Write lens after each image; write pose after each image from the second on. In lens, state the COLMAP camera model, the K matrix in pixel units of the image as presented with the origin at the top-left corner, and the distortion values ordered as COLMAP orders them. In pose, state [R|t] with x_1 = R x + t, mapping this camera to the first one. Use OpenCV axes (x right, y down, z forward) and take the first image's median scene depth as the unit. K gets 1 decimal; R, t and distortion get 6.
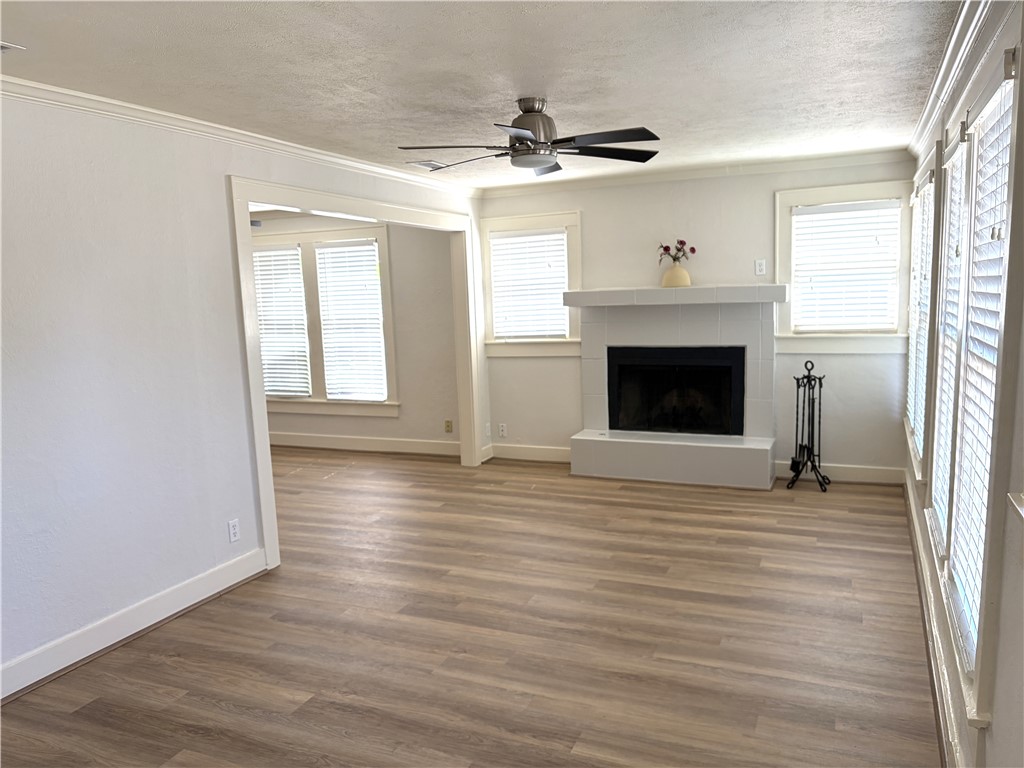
lens RADIAL K [[762.9, 0, 511.6], [0, 762.9, 405.3], [0, 0, 1]] dist [0.072478, -0.083908]
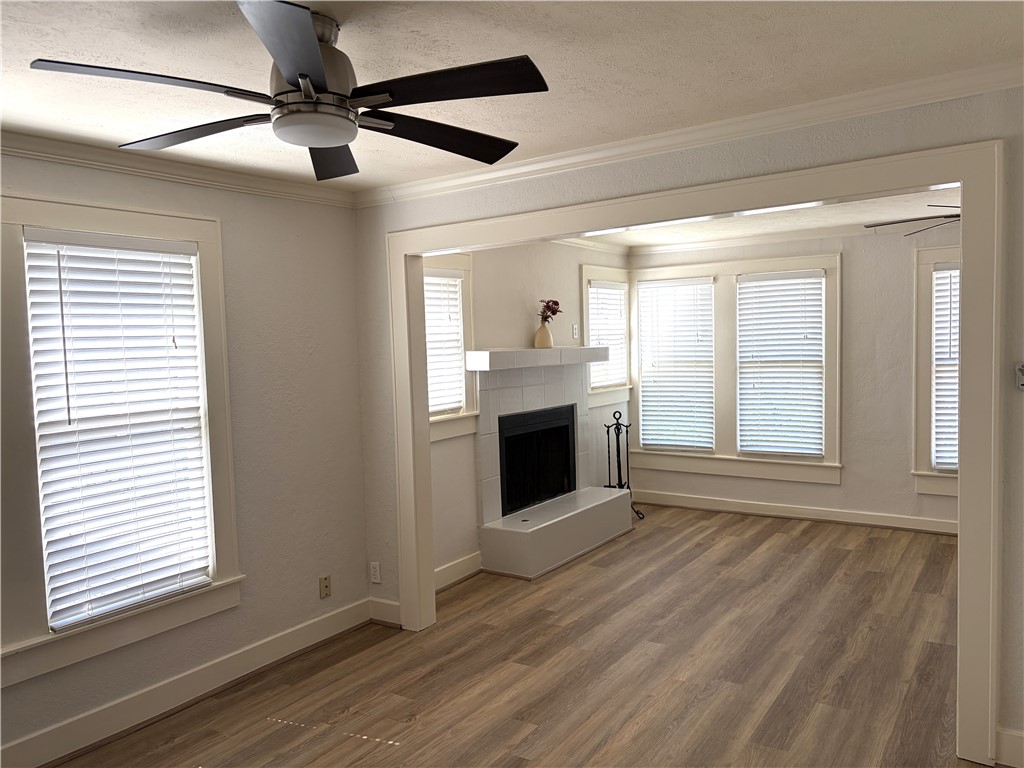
lens RADIAL K [[772.4, 0, 512.0], [0, 772.4, 384.0], [0, 0, 1]] dist [0.070640, -0.088217]
pose [[0.172950, -0.025413, 0.984603, -0.752433], [0.171823, 0.985116, -0.004755, -0.113720], [-0.969827, 0.169999, 0.174743, 0.893514]]
